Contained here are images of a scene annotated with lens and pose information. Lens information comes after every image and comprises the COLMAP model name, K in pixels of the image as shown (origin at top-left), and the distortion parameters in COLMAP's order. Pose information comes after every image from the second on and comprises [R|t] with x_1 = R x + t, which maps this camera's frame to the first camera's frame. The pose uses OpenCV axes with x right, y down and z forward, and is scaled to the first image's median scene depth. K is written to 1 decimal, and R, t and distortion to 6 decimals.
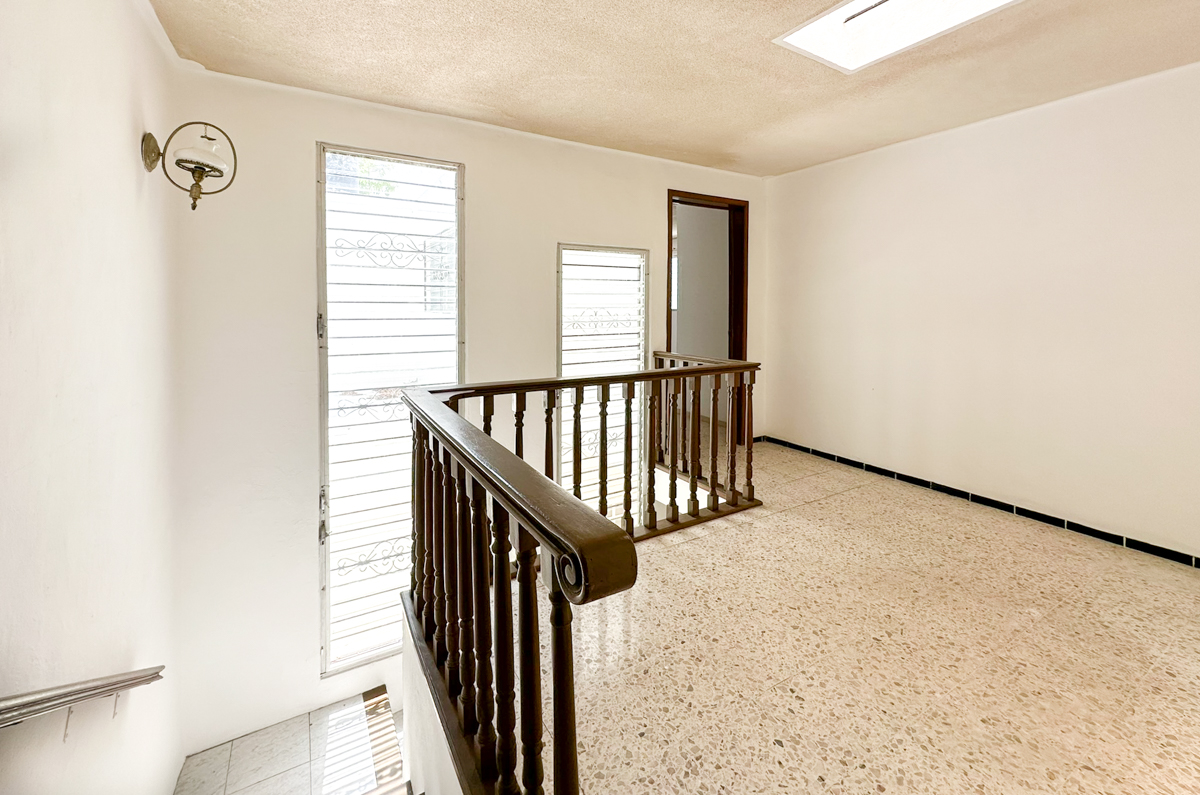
lens RADIAL K [[483.3, 0, 583.7], [0, 483.3, 316.4], [0, 0, 1]] dist [-0.001874, -0.000206]
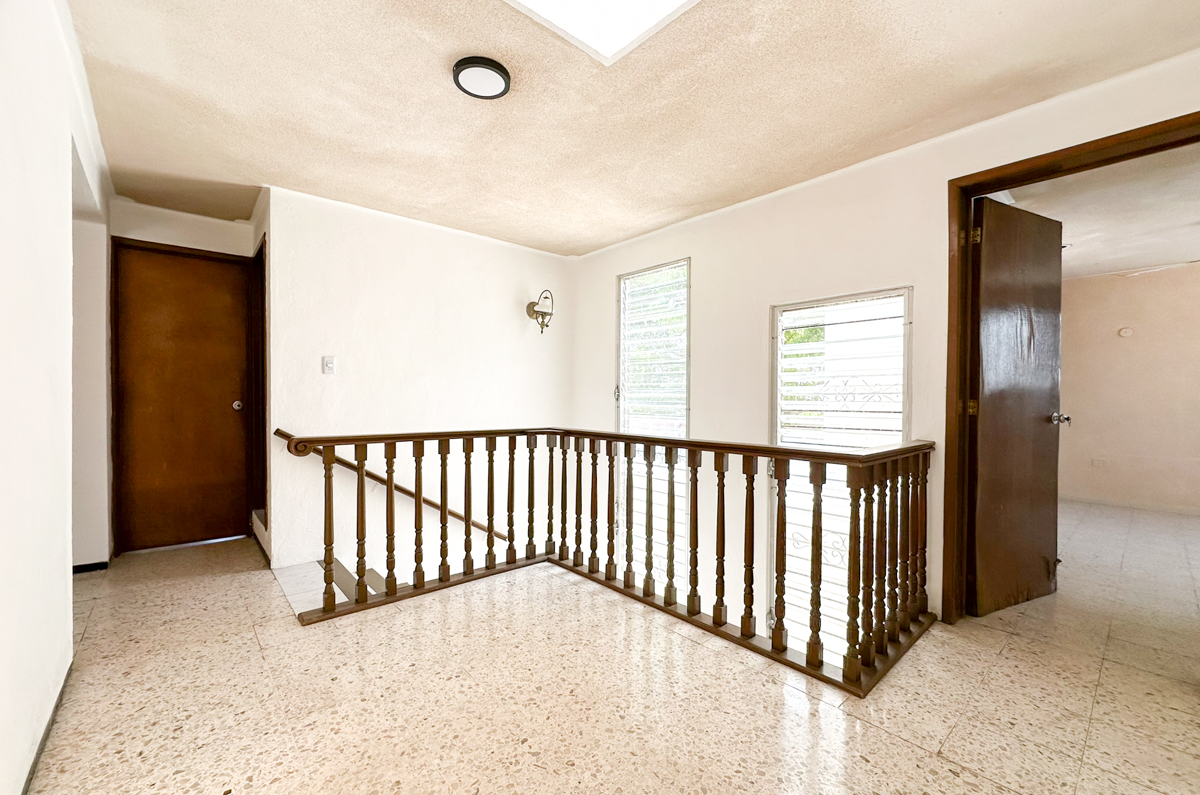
lens RADIAL K [[487.2, 0, 599.2], [0, 487.2, 399.0], [0, 0, 1]] dist [-0.001766, -0.000066]
pose [[0.205456, 0.005013, -0.978654, 1.286269], [-0.027704, 0.999616, -0.000696, 0.053568], [0.978274, 0.027255, 0.205516, 0.816645]]
